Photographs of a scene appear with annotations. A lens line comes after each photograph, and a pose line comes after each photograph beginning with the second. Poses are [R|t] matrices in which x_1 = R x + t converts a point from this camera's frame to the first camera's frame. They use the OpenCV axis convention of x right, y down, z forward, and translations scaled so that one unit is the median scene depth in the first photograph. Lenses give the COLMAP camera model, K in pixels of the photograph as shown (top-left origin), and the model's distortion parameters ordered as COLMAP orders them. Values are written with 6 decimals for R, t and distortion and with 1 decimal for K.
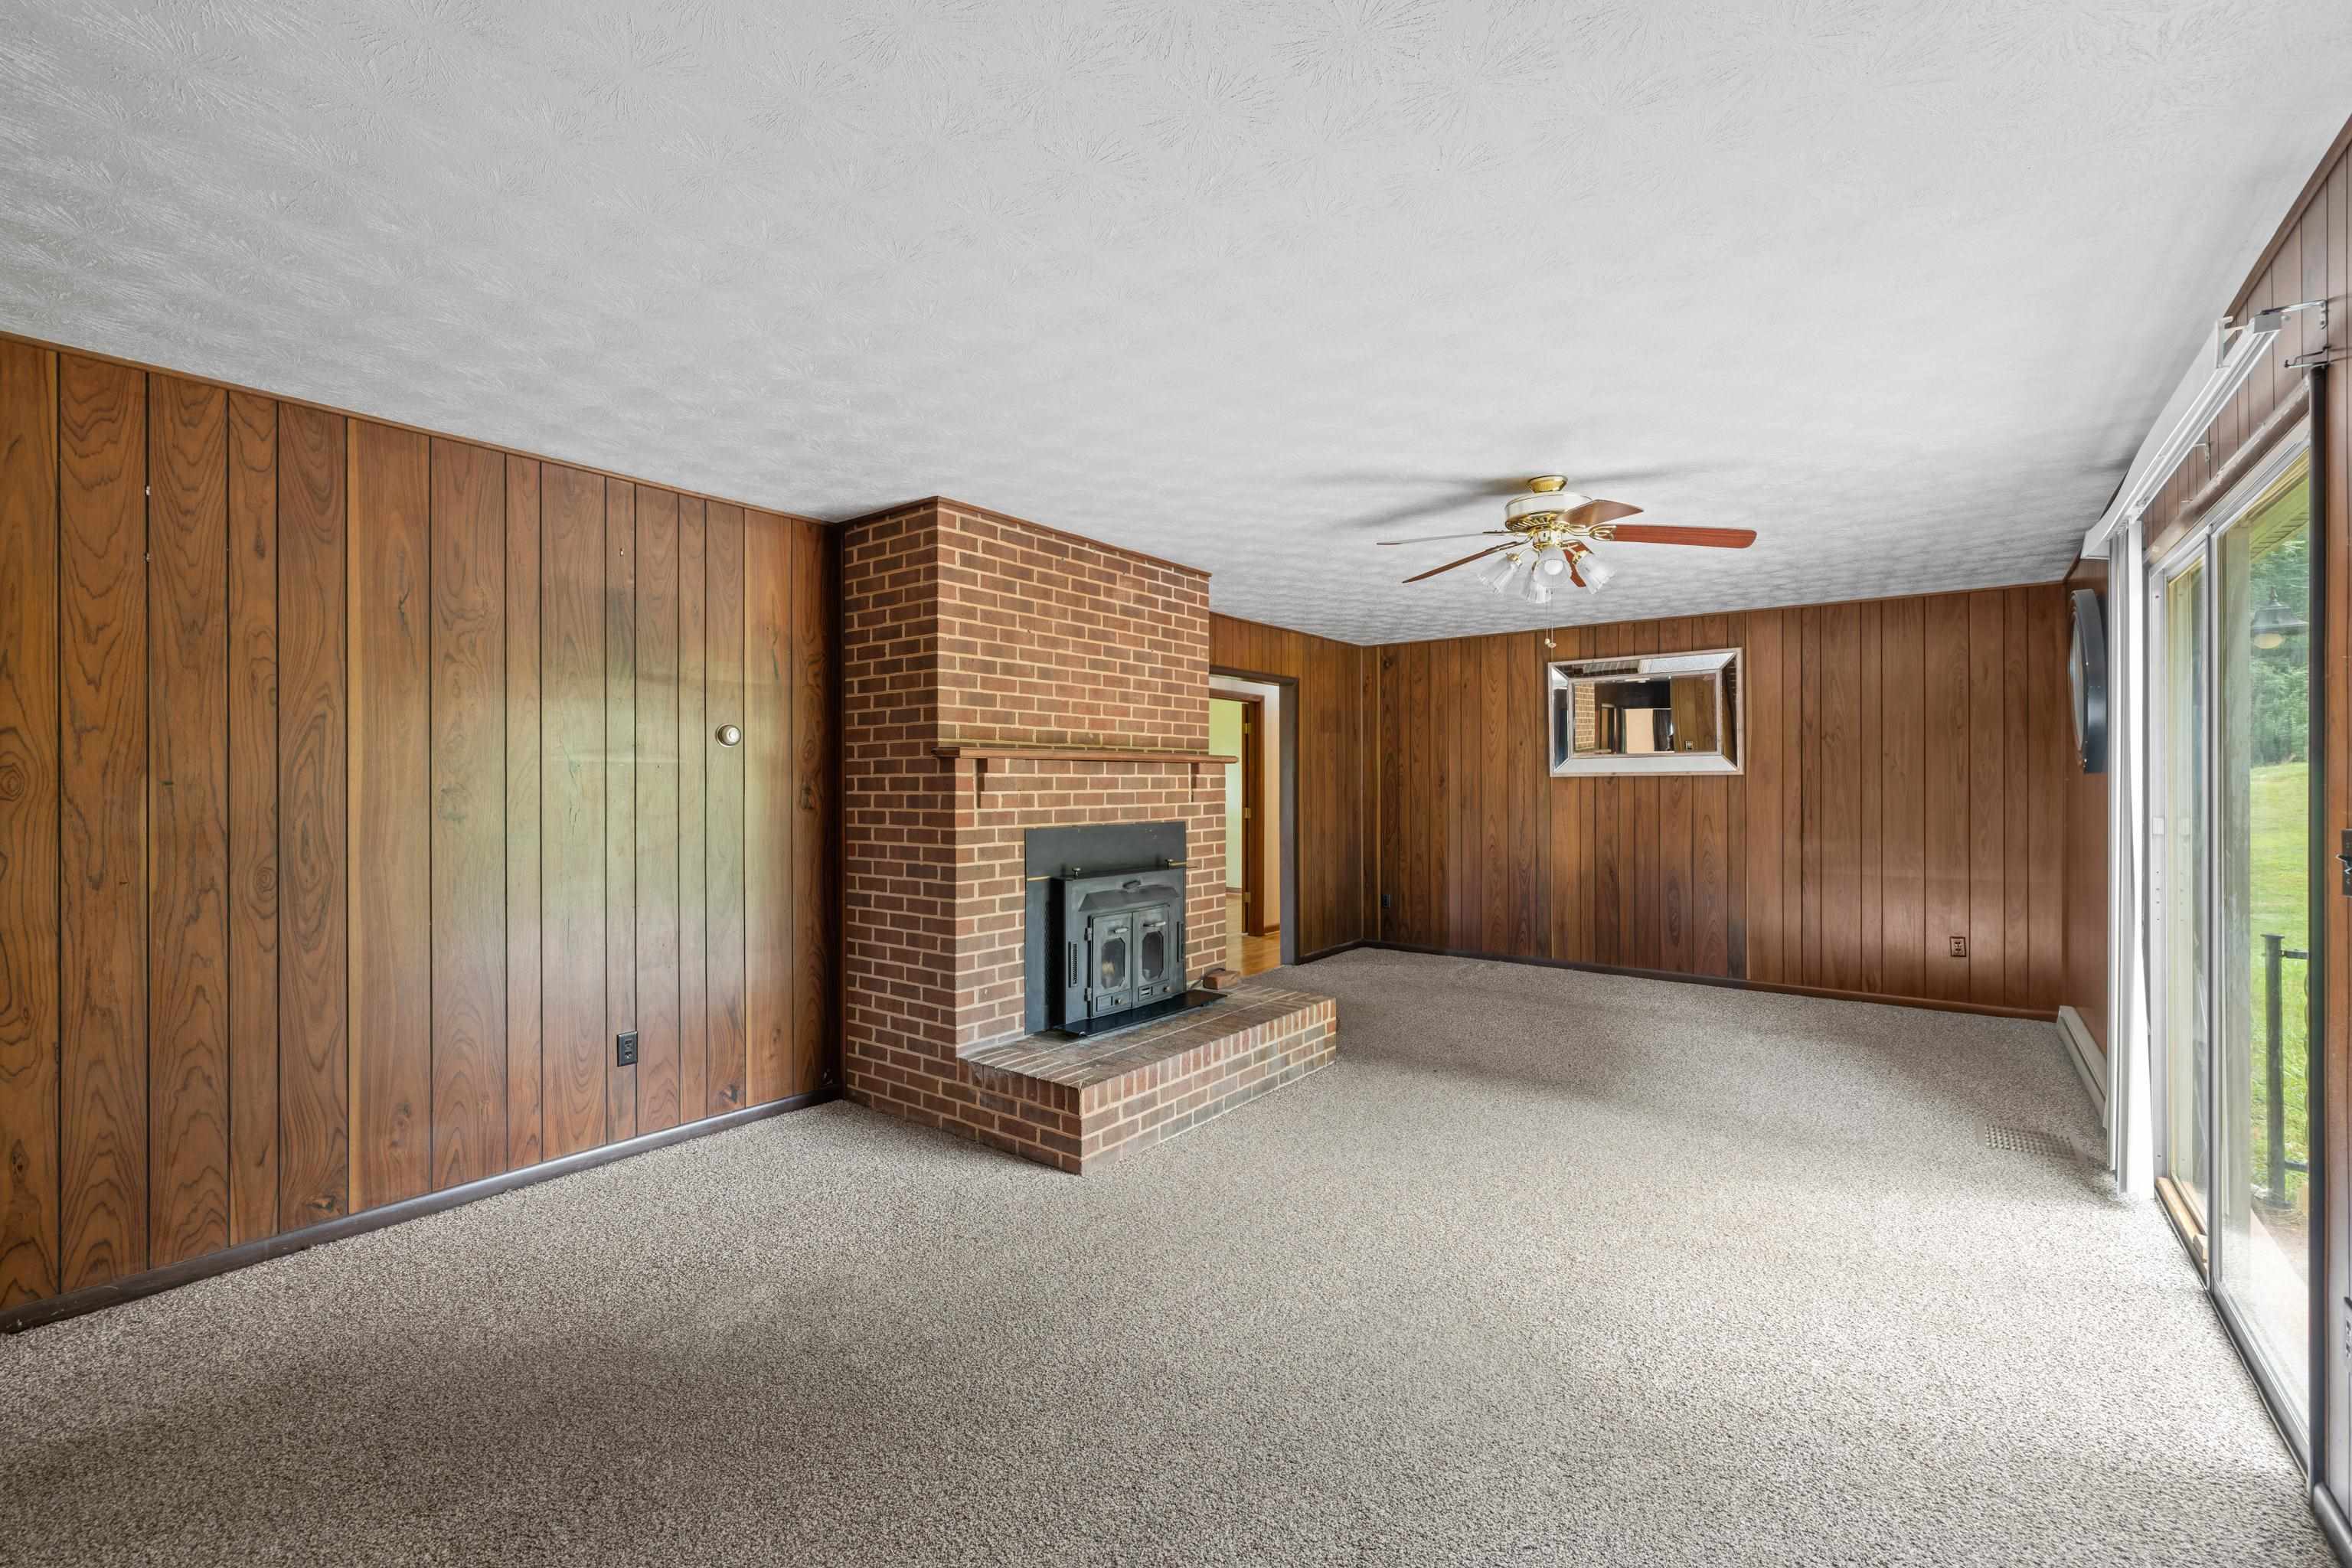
lens RADIAL K [[987.9, 0, 1177.1], [0, 987.9, 786.2], [0, 0, 1]] dist [0.000979, 0.000383]
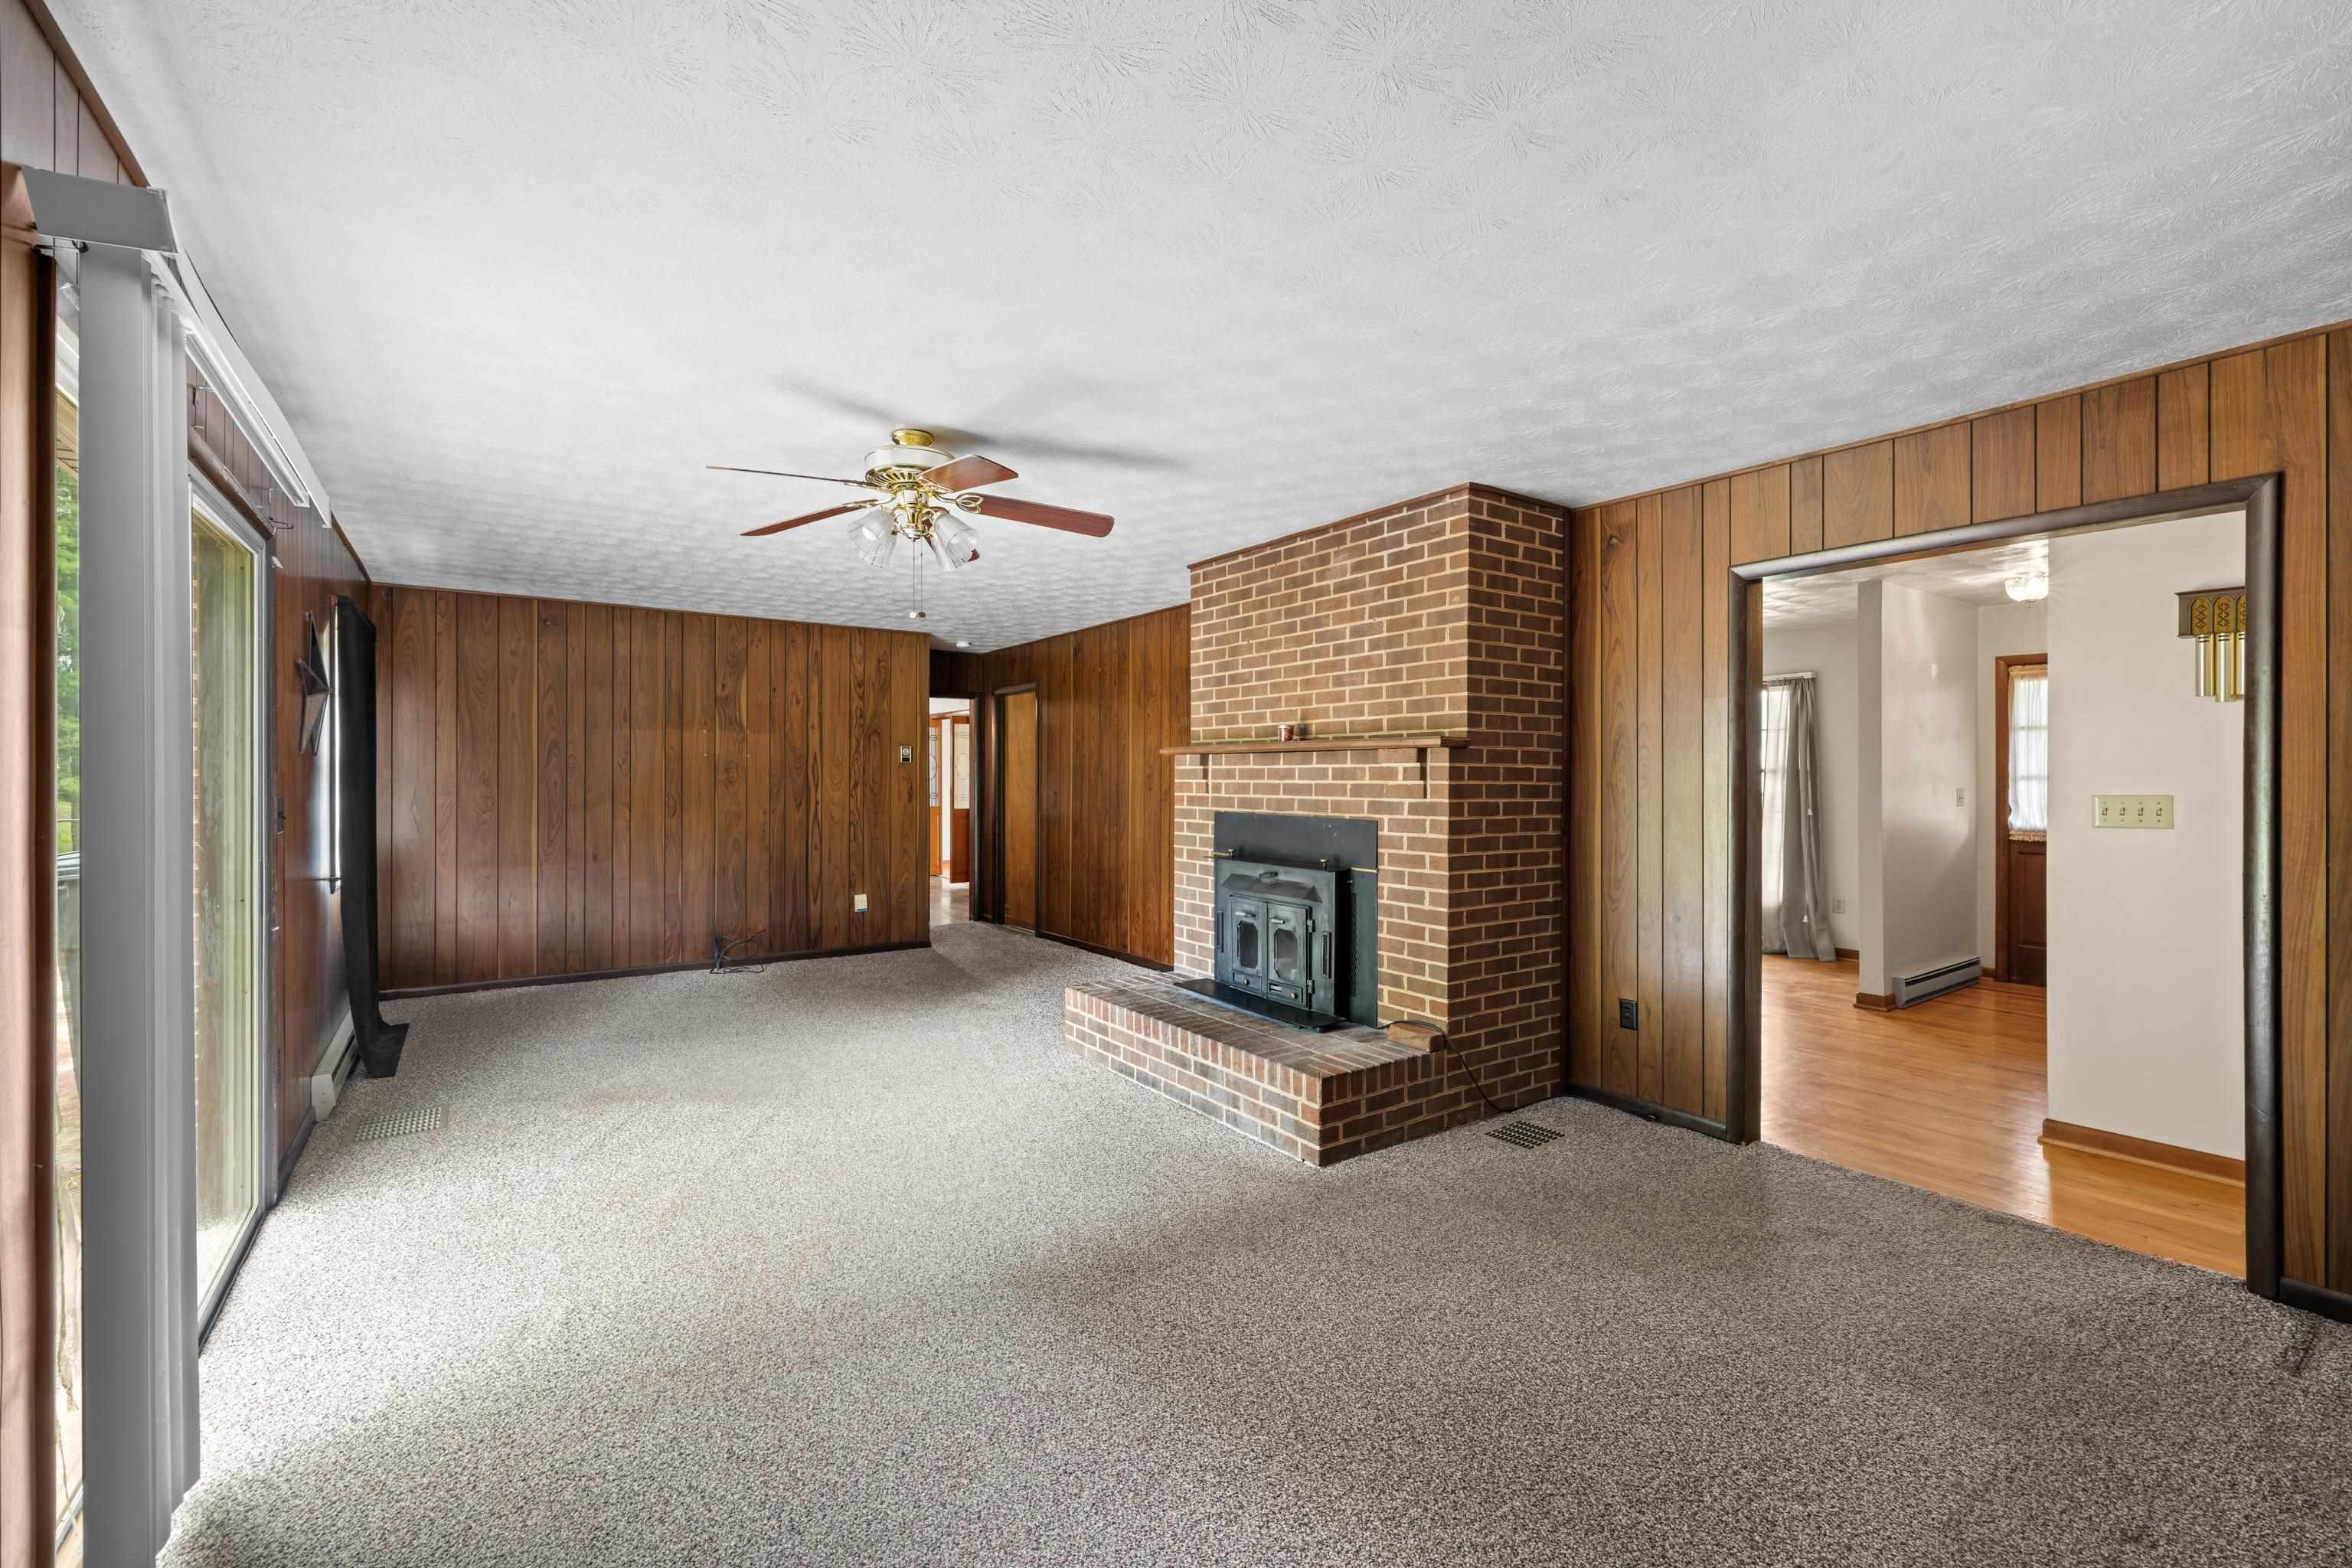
lens RADIAL K [[987.9, 0, 1178.2], [0, 987.9, 779.6], [0, 0, 1]] dist [0.000979, 0.000383]
pose [[-0.294862, 0.007132, -0.955513, 0.841976], [-0.003822, 0.999955, 0.008643, -0.004894], [0.955532, 0.006201, -0.294822, 1.085032]]
